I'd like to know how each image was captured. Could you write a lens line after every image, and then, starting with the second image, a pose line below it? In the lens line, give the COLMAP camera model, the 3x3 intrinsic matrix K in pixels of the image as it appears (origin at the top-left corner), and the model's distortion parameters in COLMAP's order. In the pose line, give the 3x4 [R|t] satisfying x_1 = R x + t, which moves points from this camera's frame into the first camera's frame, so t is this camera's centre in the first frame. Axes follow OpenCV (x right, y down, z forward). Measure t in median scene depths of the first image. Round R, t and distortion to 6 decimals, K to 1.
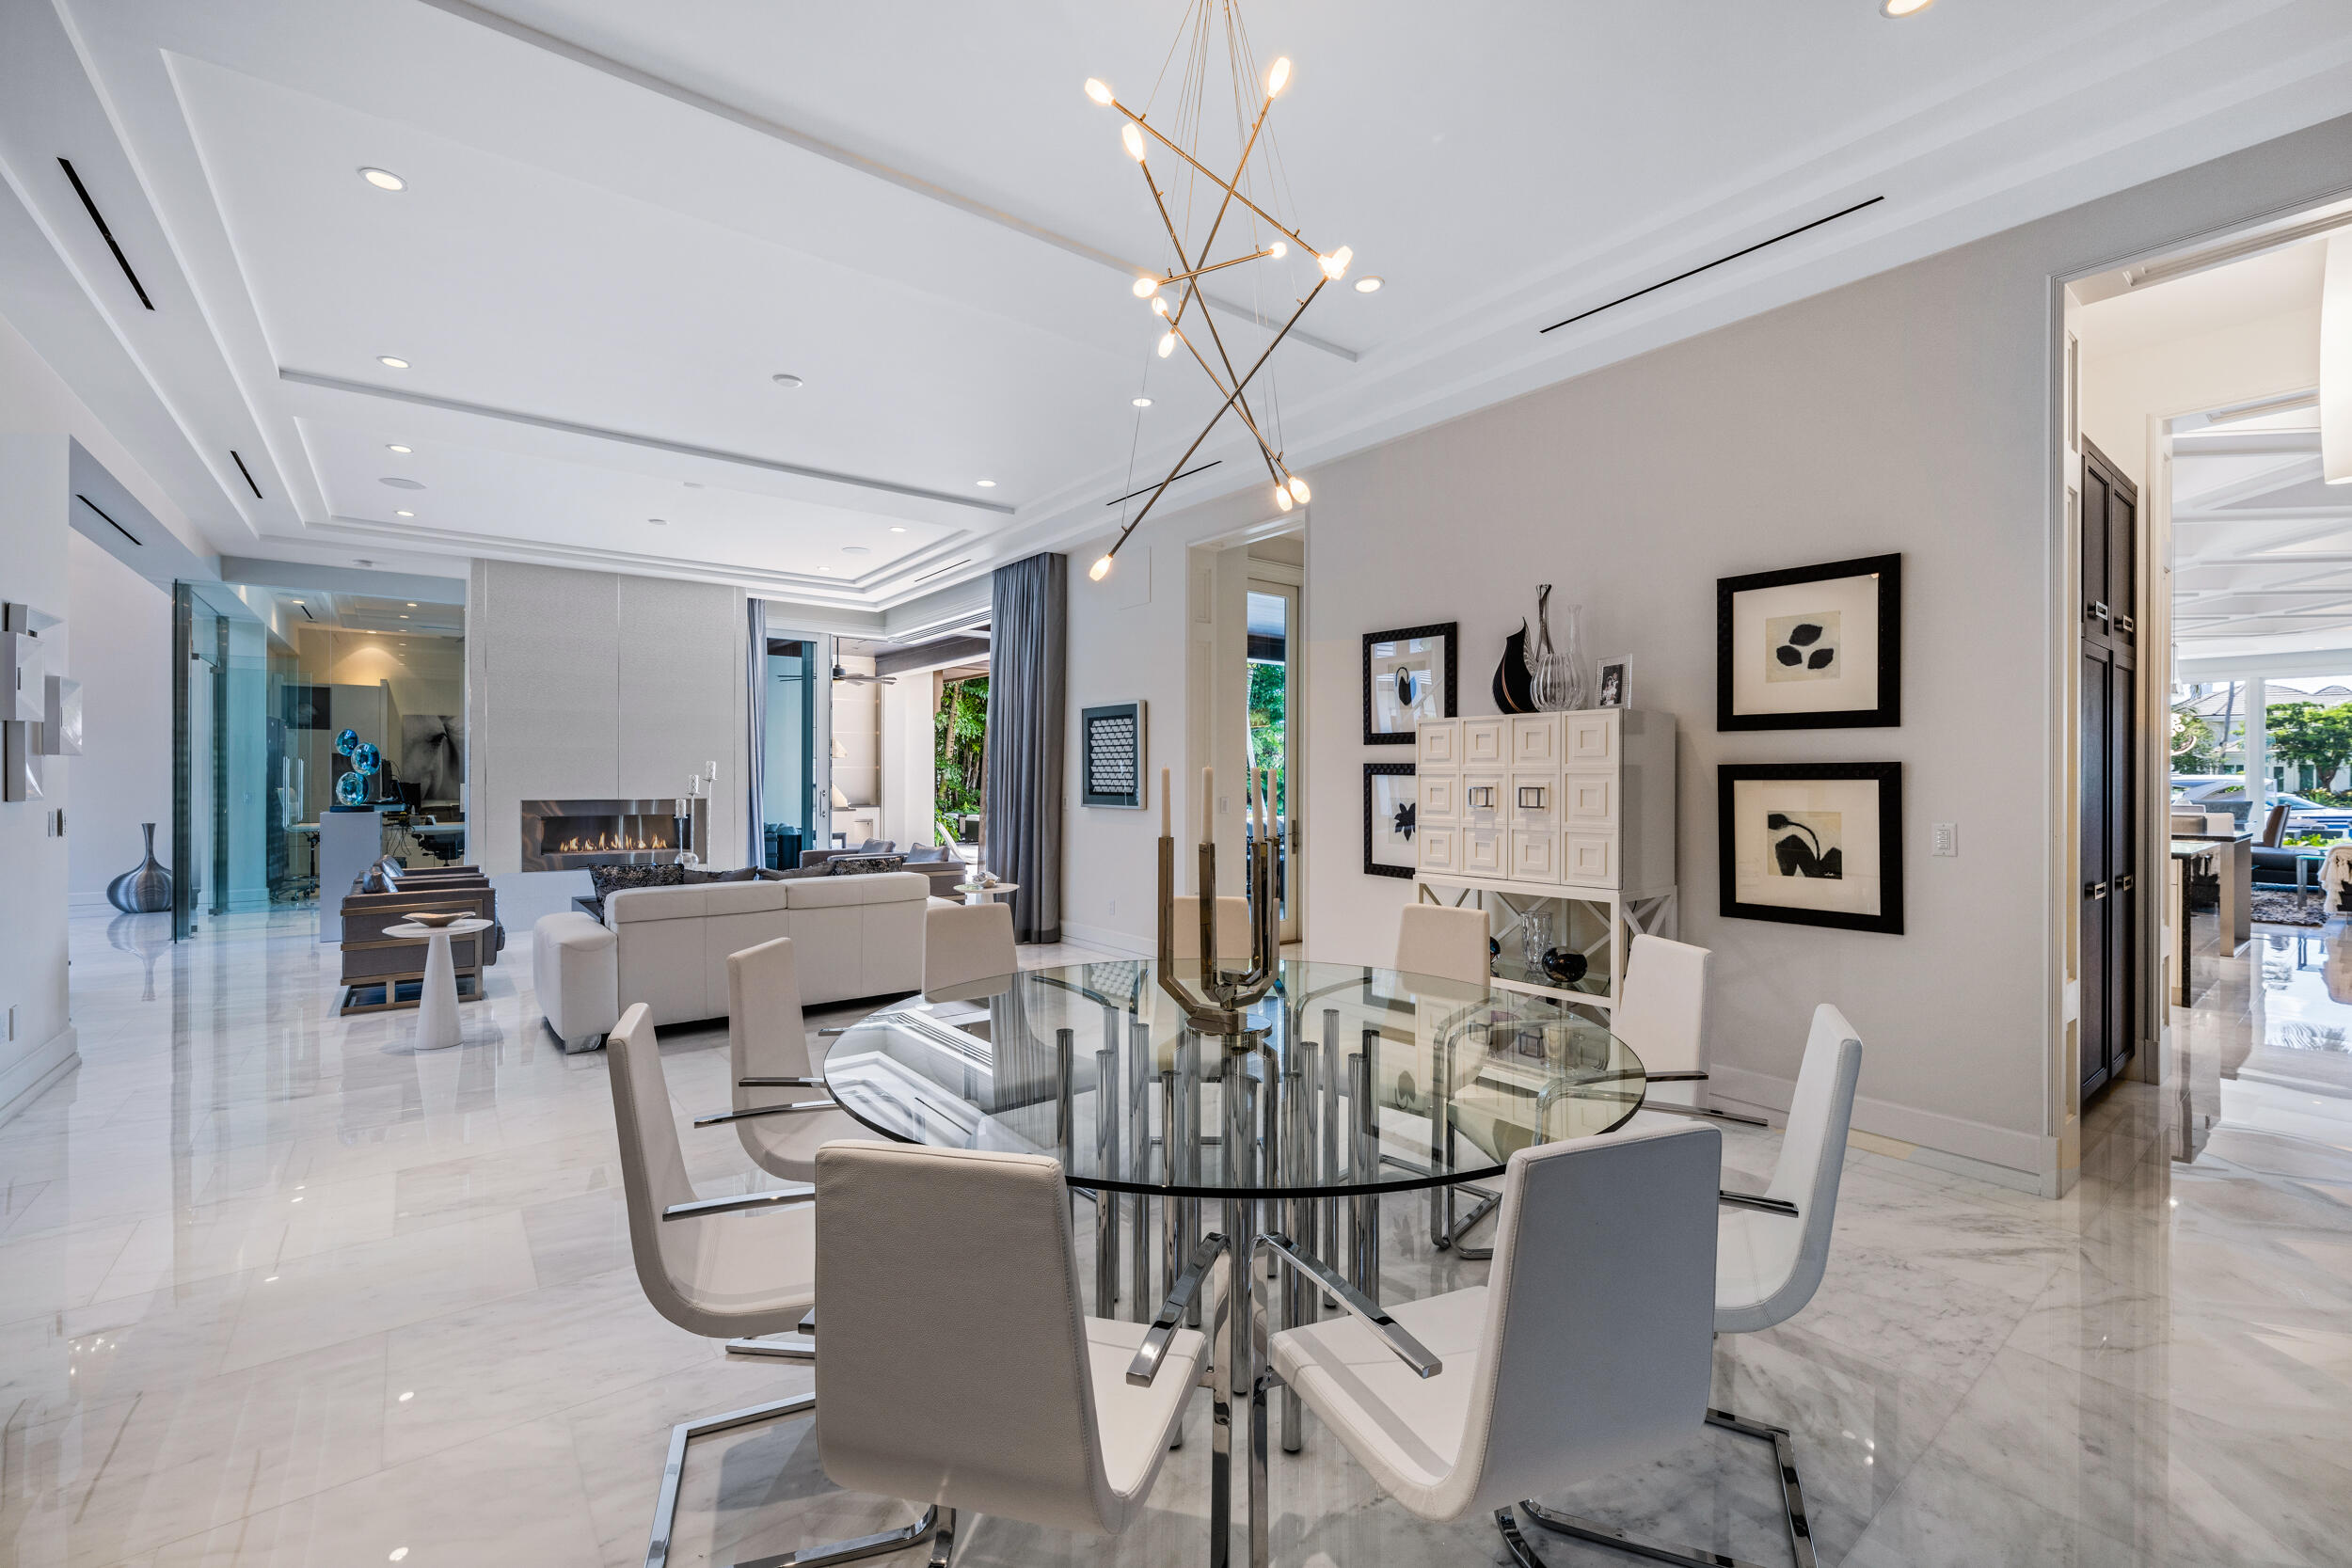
lens RADIAL K [[976.1, 0, 1169.6], [0, 976.1, 779.1], [0, 0, 1]] dist [-0.000852, -0.000244]
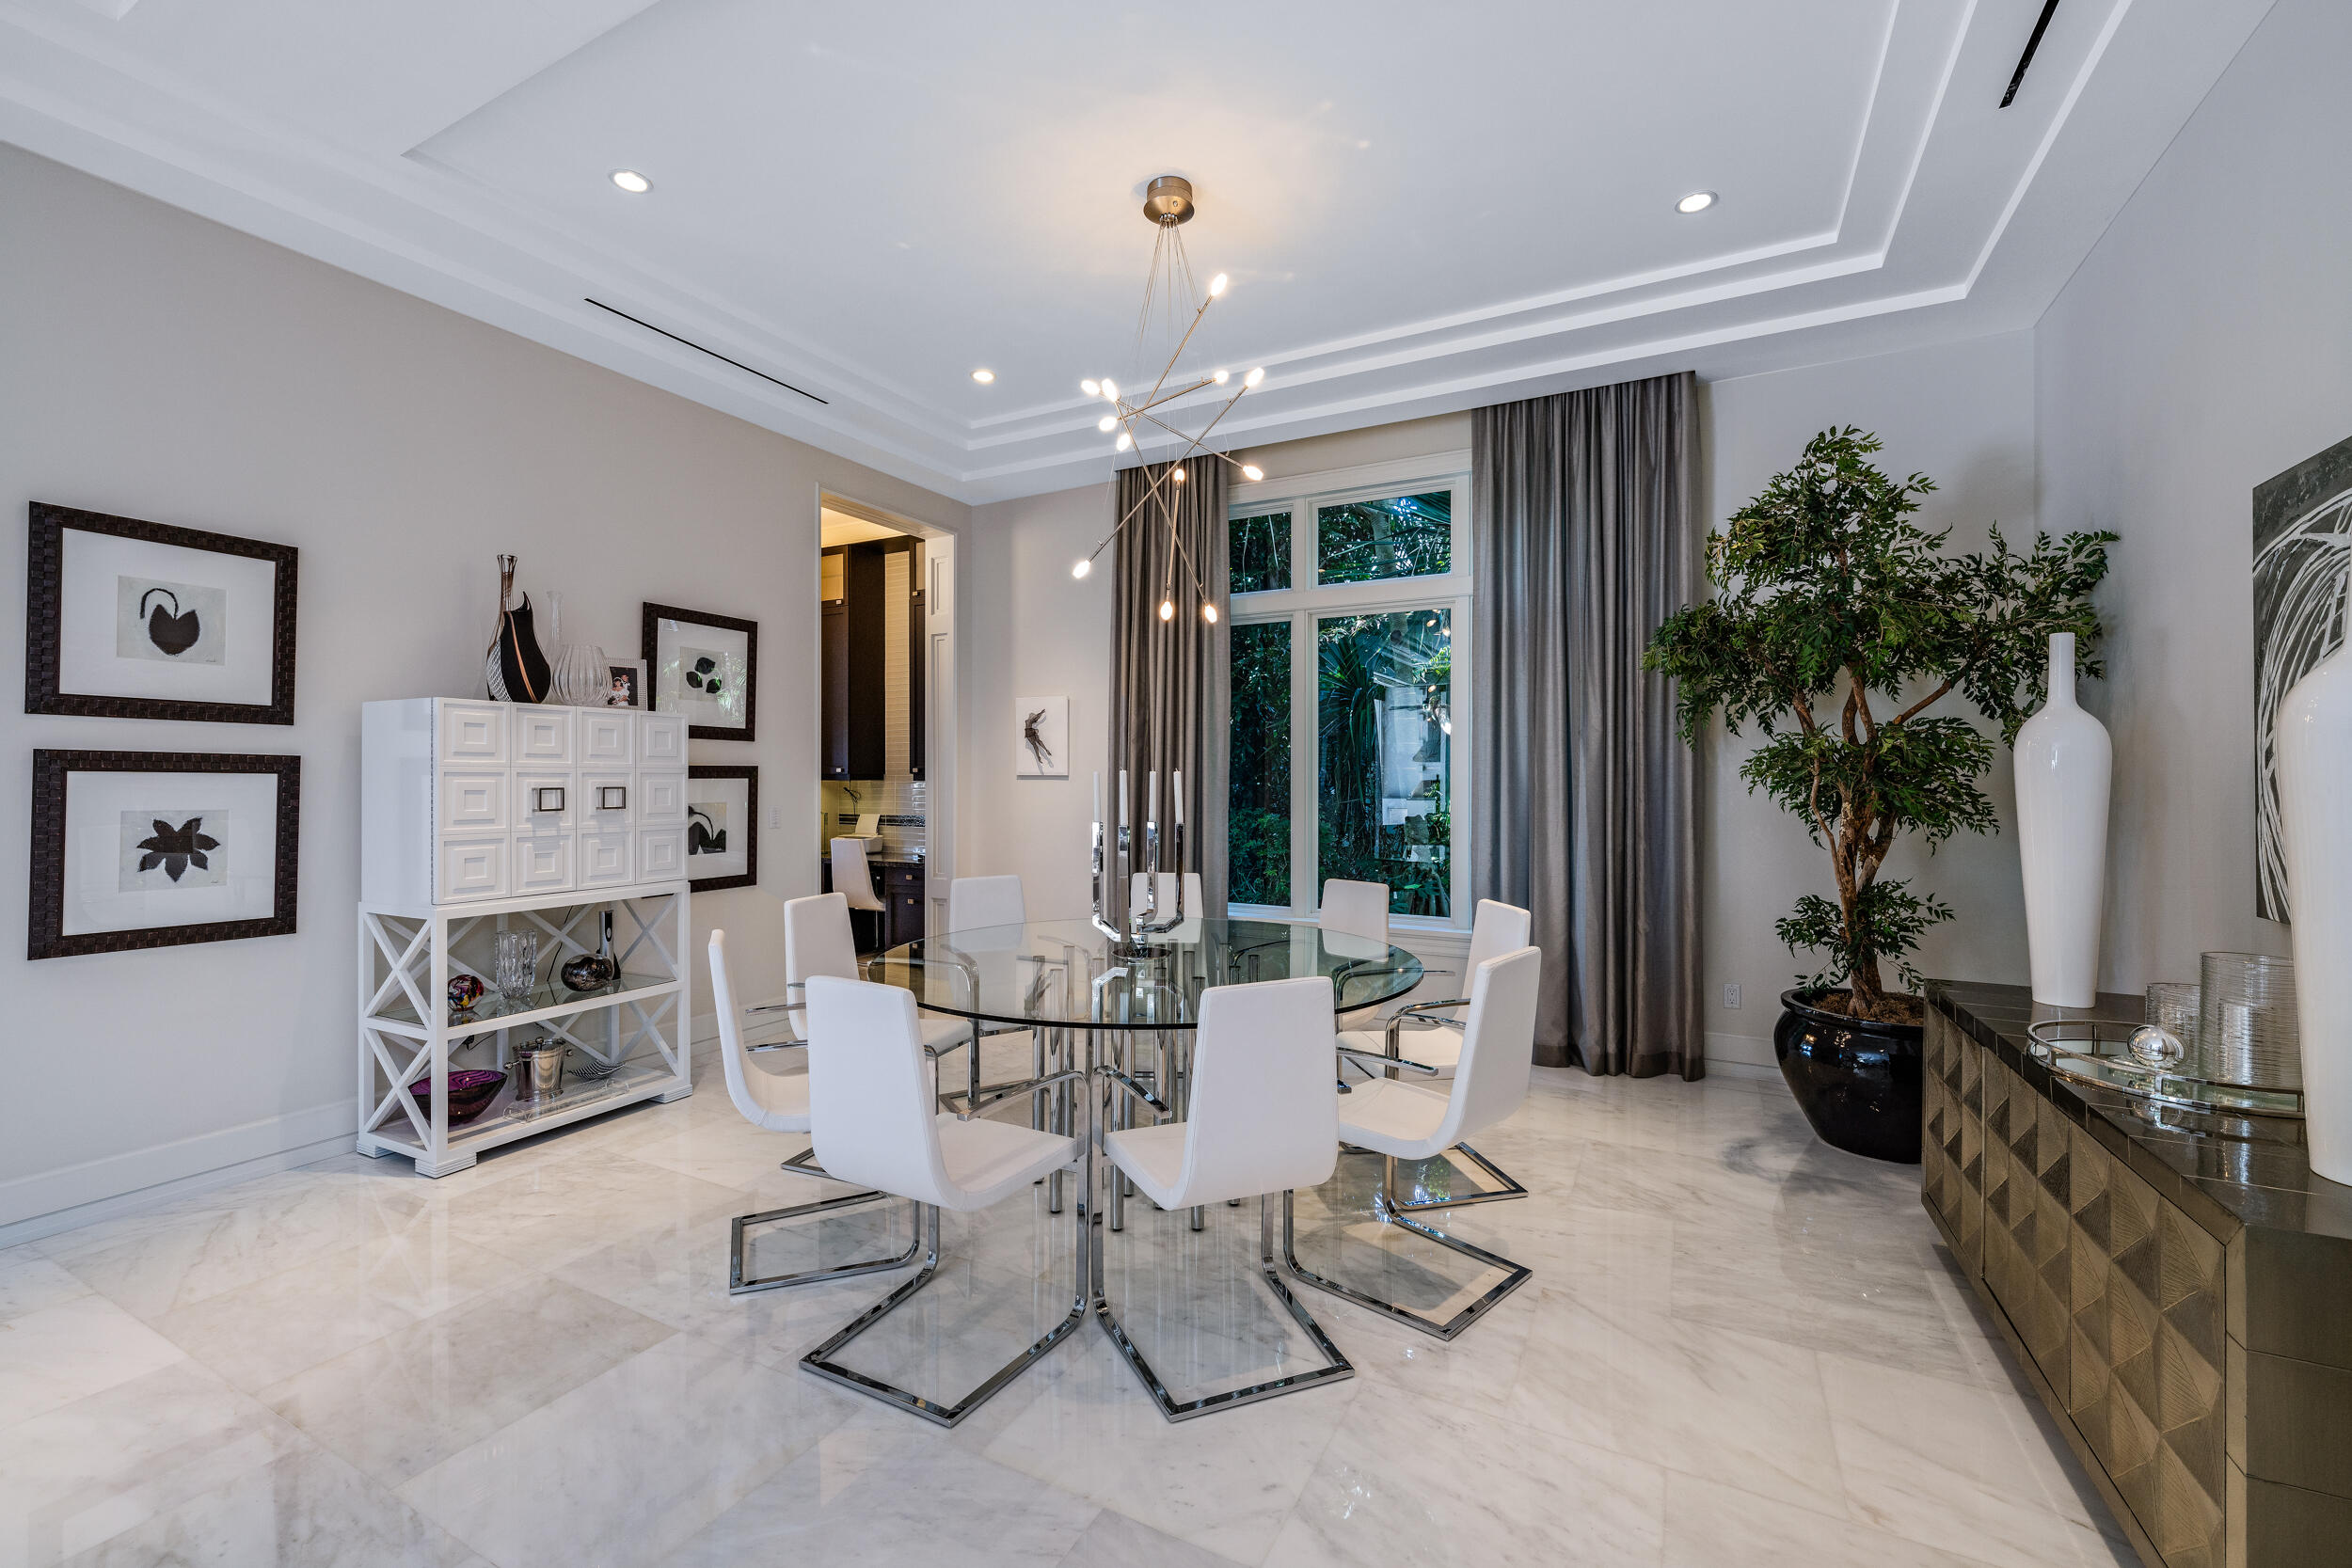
lens RADIAL K [[976.1, 0, 1169.6], [0, 976.1, 779.1], [0, 0, 1]] dist [-0.000852, -0.000244]
pose [[-0.408142, 0.000157, 0.912919, -0.707626], [0.003823, 0.999992, 0.001537, 0.001566], [-0.912911, 0.004117, -0.408139, 0.882734]]
